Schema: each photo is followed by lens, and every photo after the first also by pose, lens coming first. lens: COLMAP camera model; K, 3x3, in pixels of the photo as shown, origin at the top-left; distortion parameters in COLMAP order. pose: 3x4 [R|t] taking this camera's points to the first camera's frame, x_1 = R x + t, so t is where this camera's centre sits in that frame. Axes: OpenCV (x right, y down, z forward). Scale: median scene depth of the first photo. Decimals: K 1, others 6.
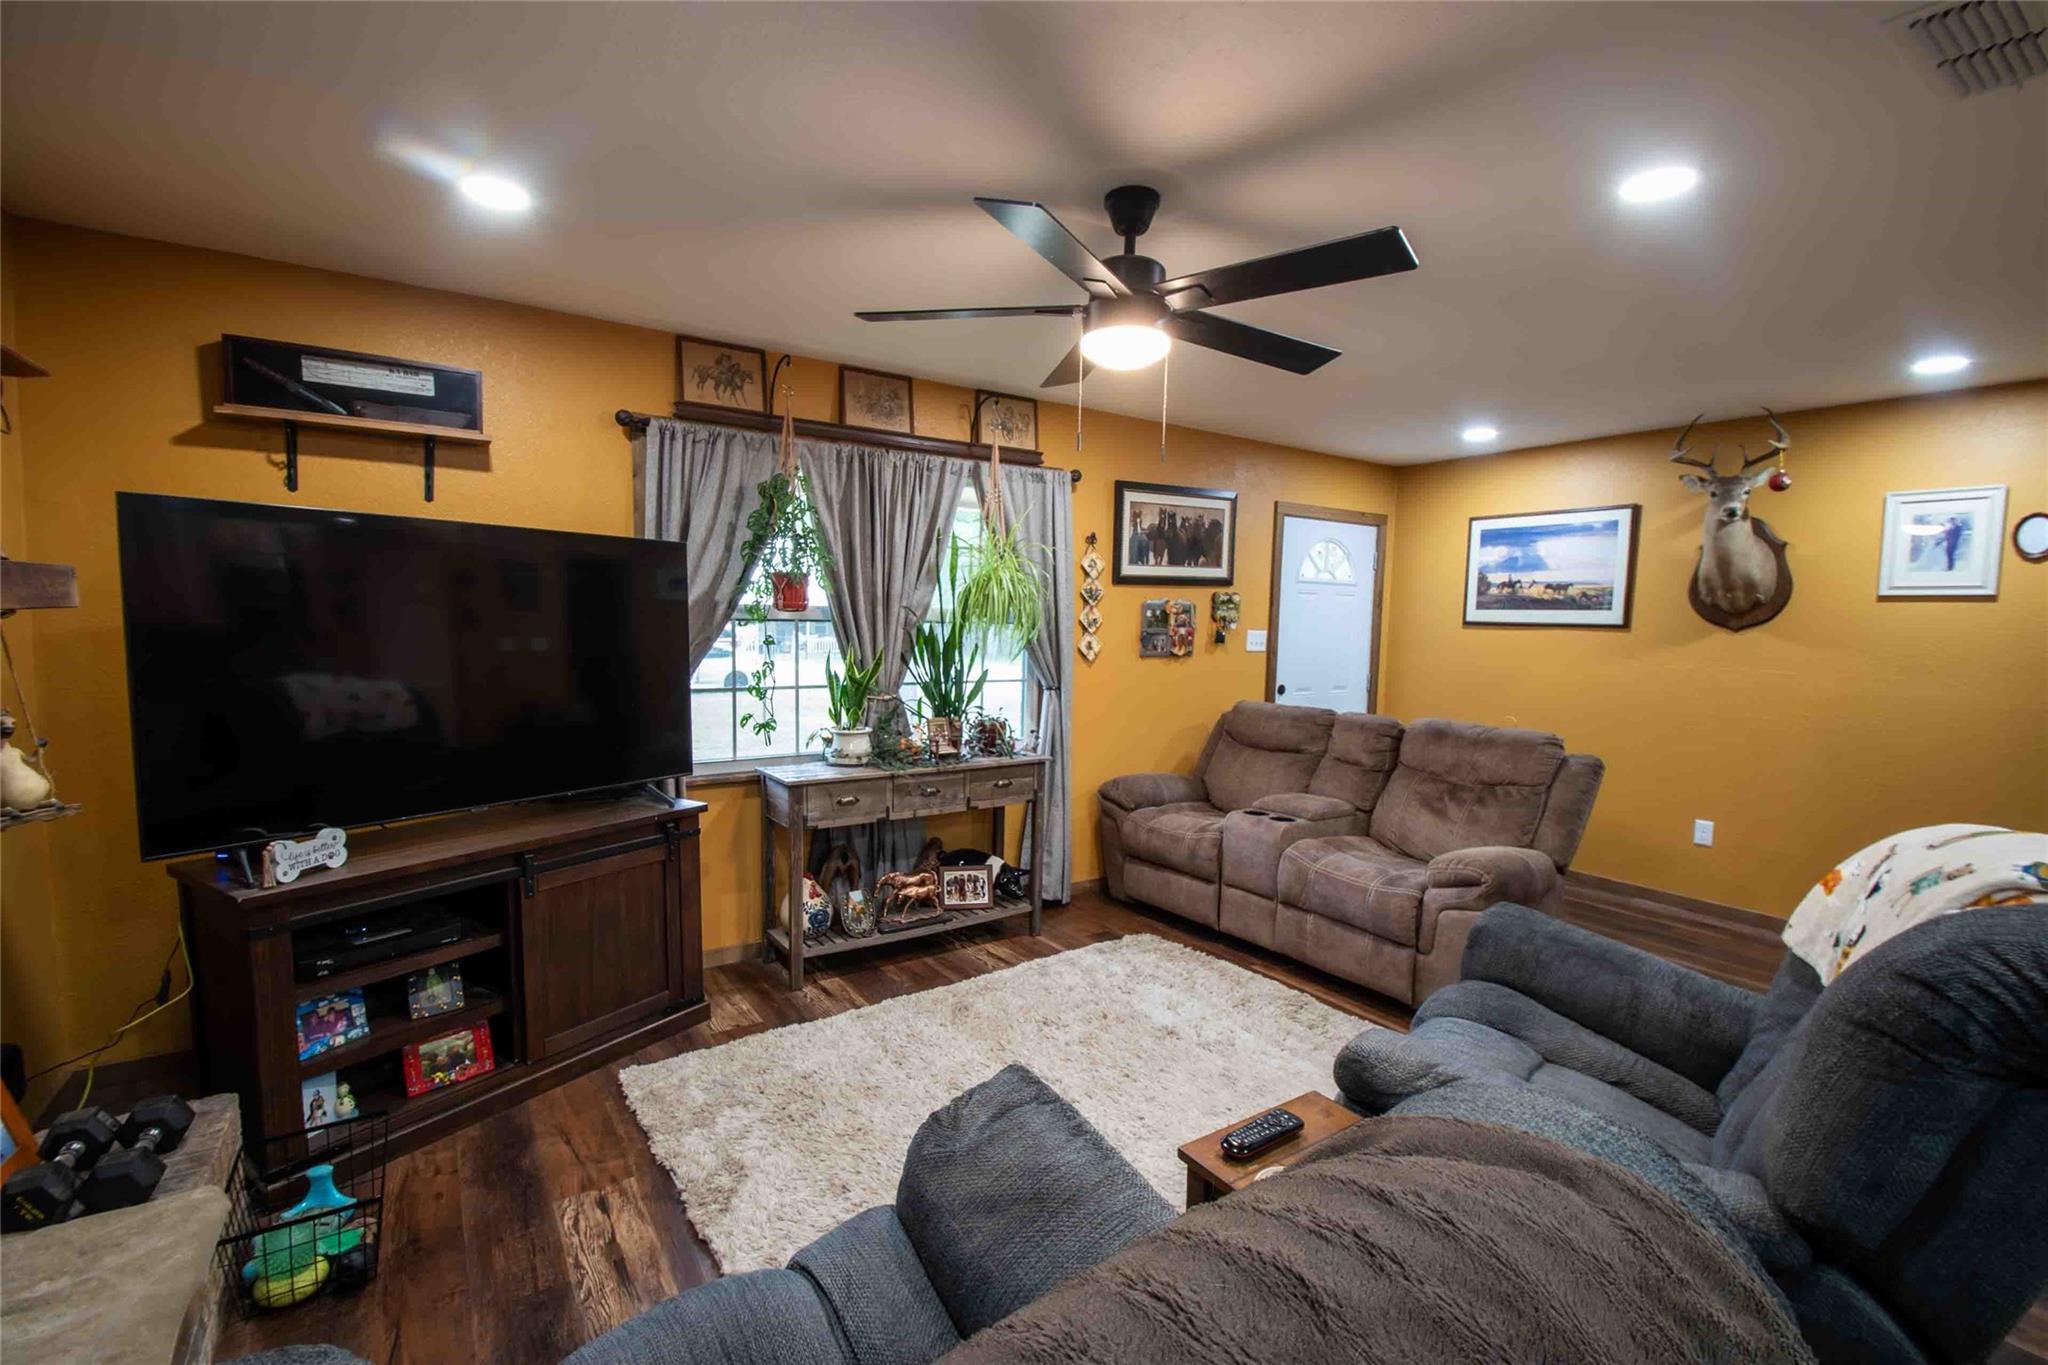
lens RADIAL K [[927.5, 0, 1028.0], [0, 927.5, 699.7], [0, 0, 1]] dist [-0.003980, -0.002465]
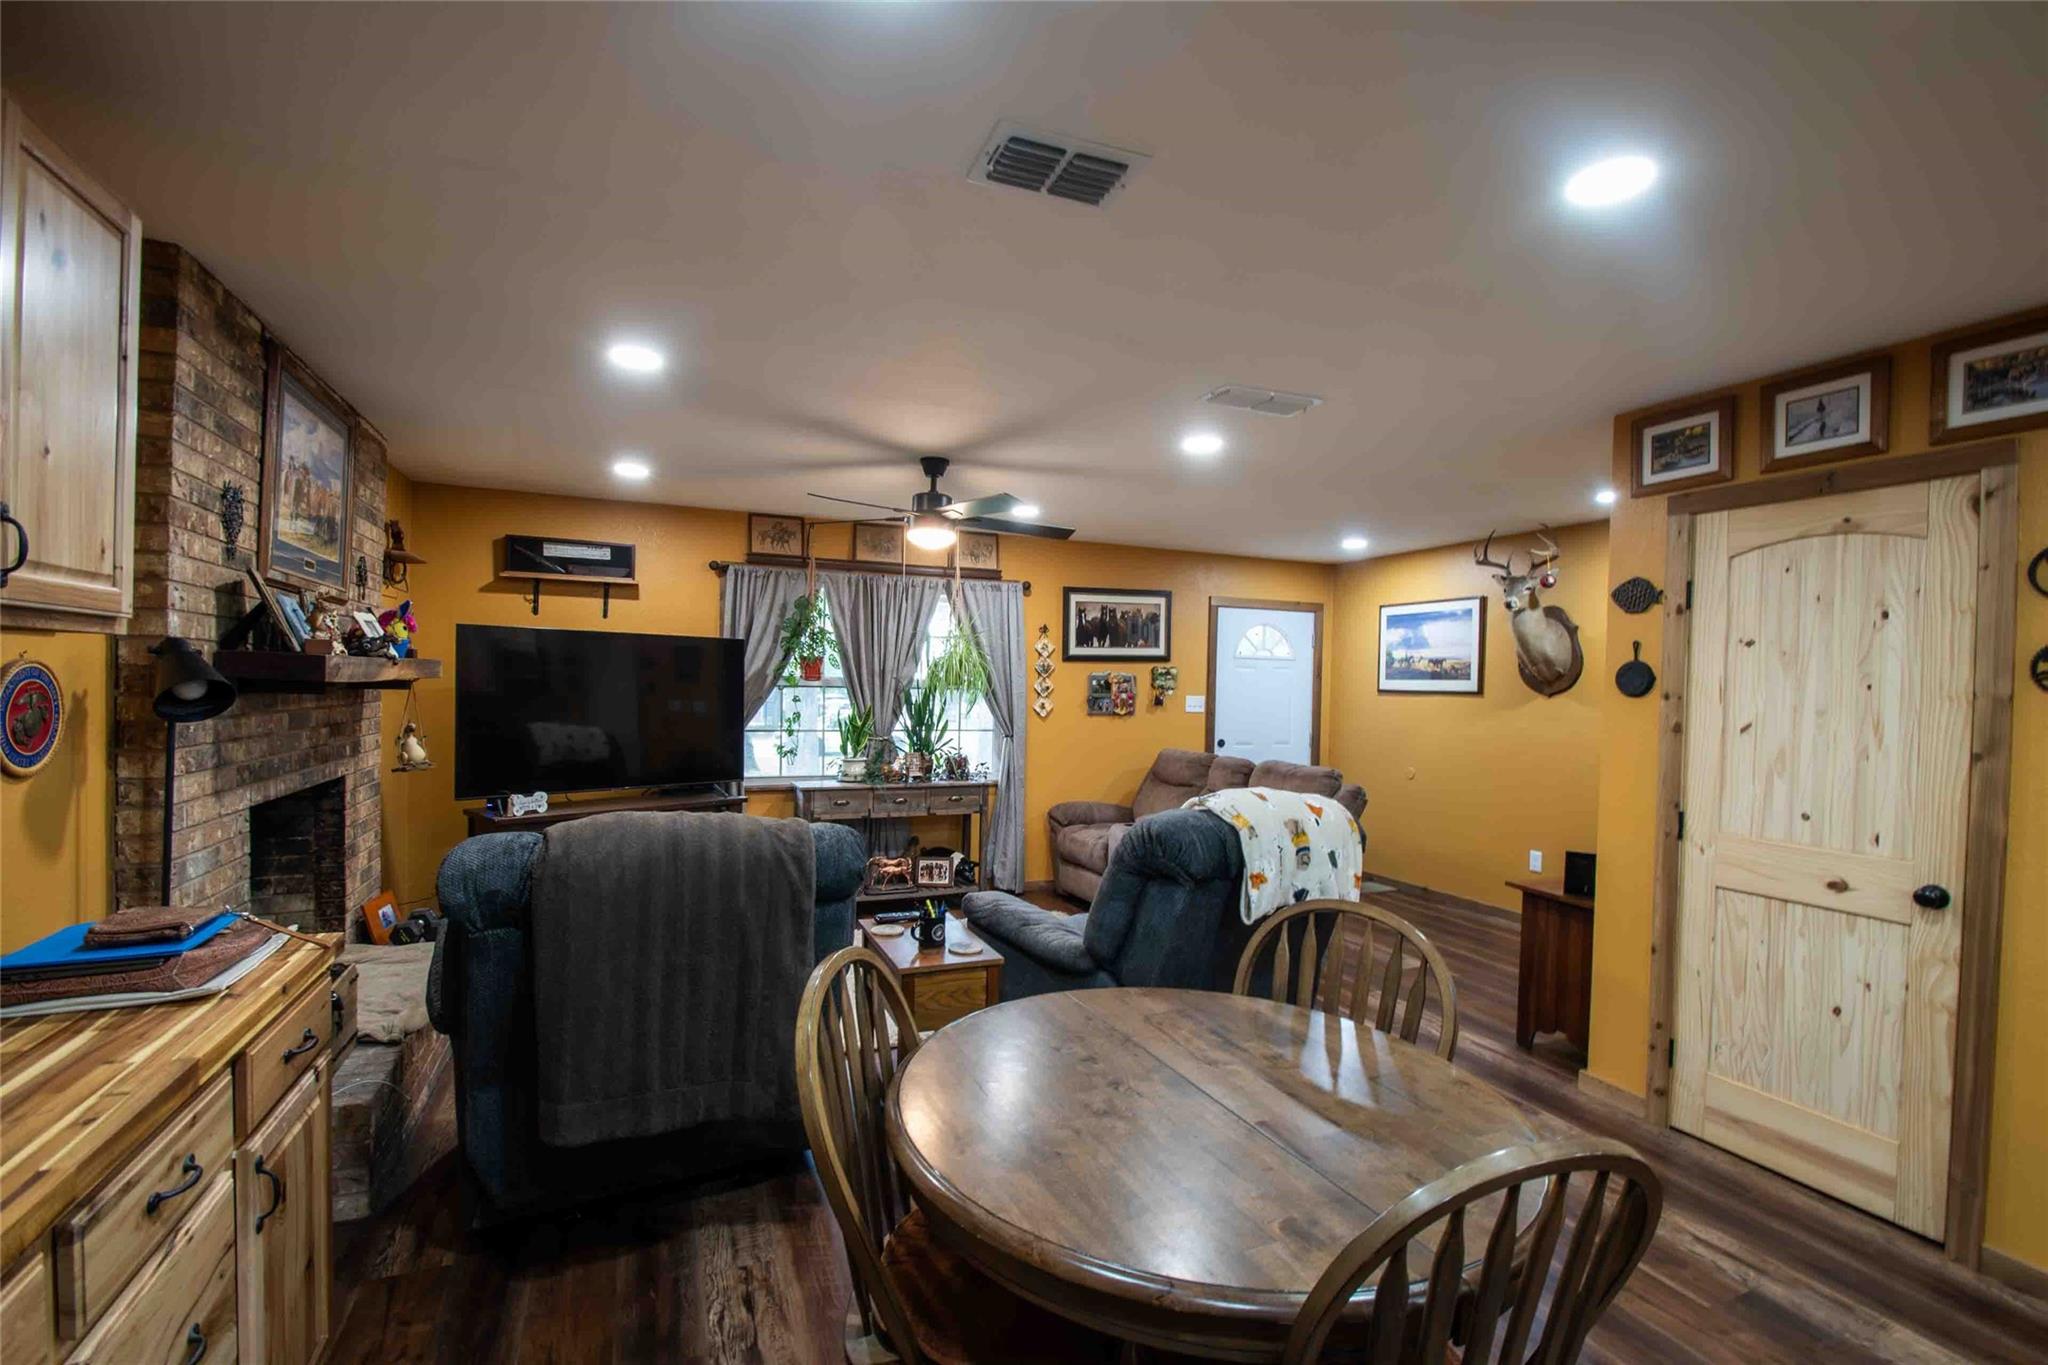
lens RADIAL K [[927.5, 0, 1012.8], [0, 927.5, 696.3], [0, 0, 1]] dist [-0.003980, -0.002465]
pose [[0.978132, 0.003596, -0.207955, 0.345504], [-0.020251, 0.996746, -0.078017, 0.040075], [0.206998, 0.080522, 0.975022, -0.393271]]
